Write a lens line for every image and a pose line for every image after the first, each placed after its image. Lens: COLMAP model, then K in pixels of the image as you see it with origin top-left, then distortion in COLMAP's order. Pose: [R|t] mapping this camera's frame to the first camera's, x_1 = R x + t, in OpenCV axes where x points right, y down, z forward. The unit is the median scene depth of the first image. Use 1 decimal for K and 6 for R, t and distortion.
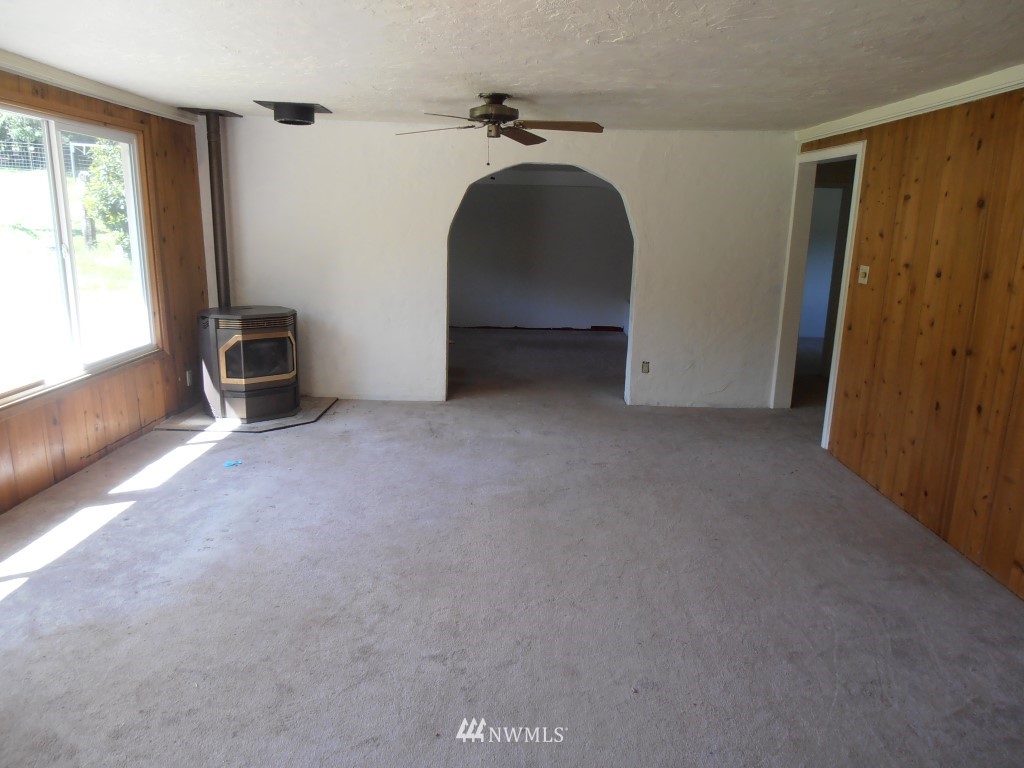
lens RADIAL K [[719.0, 0, 512.0], [0, 719.0, 382.0], [0, 0, 1]] dist [-0.014329, 0.009835]
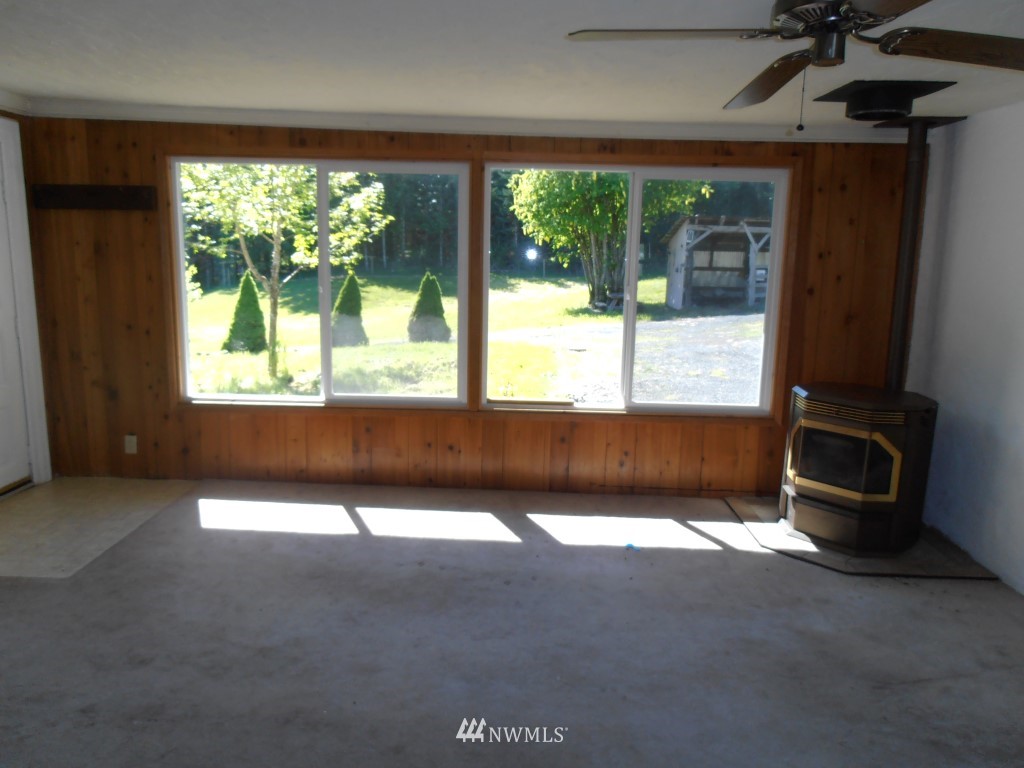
lens RADIAL K [[719.0, 0, 511.6], [0, 719.0, 383.6], [0, 0, 1]] dist [-0.014329, 0.009835]
pose [[-0.013696, 0.145255, -0.989299, 0.360022], [-0.249920, 0.957492, 0.144045, -0.133459], [0.968170, 0.249219, 0.023189, 0.694616]]
